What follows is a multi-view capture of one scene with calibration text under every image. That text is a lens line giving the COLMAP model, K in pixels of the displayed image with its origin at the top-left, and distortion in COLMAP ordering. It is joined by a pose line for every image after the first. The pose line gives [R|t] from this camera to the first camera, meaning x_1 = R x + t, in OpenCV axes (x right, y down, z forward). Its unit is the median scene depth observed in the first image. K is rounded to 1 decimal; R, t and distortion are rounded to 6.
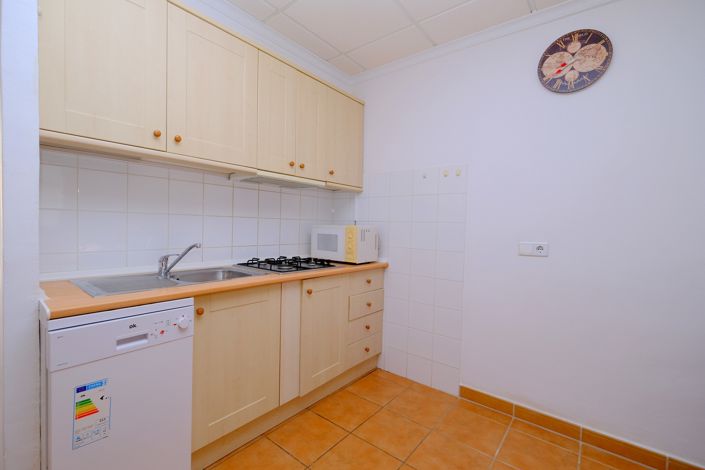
lens RADIAL K [[306.1, 0, 350.7], [0, 306.1, 235.7], [0, 0, 1]] dist [-0.000921, -0.000537]
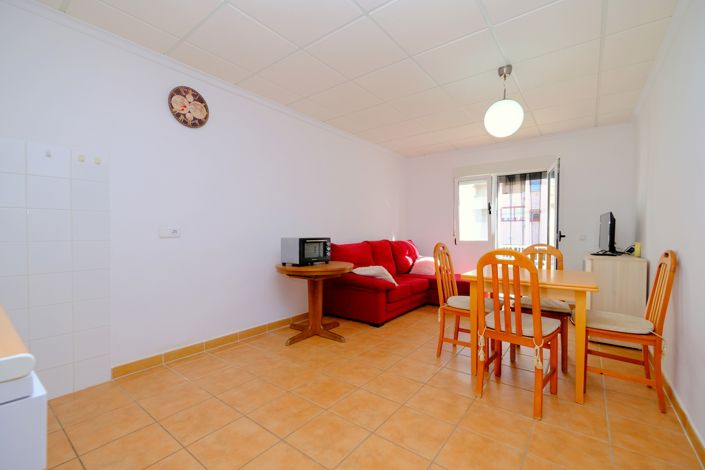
lens RADIAL K [[306.1, 0, 350.7], [0, 306.1, 235.7], [0, 0, 1]] dist [-0.000921, -0.000537]
pose [[-0.025182, -0.045399, 0.998651, -0.810514], [0.026324, 0.998592, 0.046060, 0.016849], [-0.999336, 0.027448, -0.023951, 0.246735]]
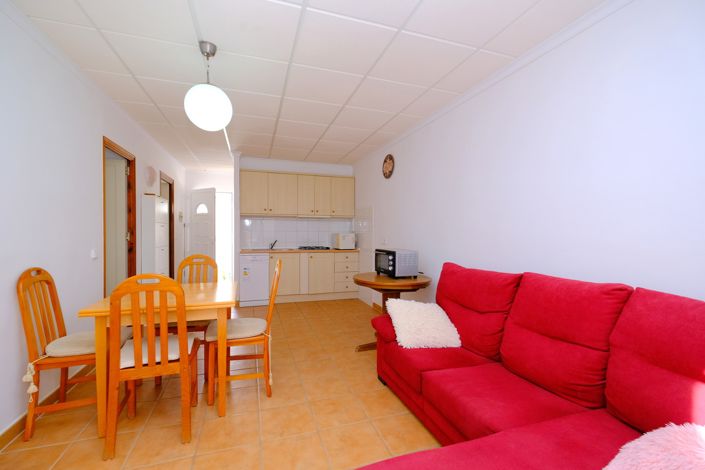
lens RADIAL K [[306.1, 0, 350.7], [0, 306.1, 235.7], [0, 0, 1]] dist [-0.000921, -0.000537]
pose [[0.841246, -0.019677, -0.540295, 1.759041], [0.004265, 0.999548, -0.029762, 0.071872], [0.540636, 0.022733, 0.840949, -1.229472]]
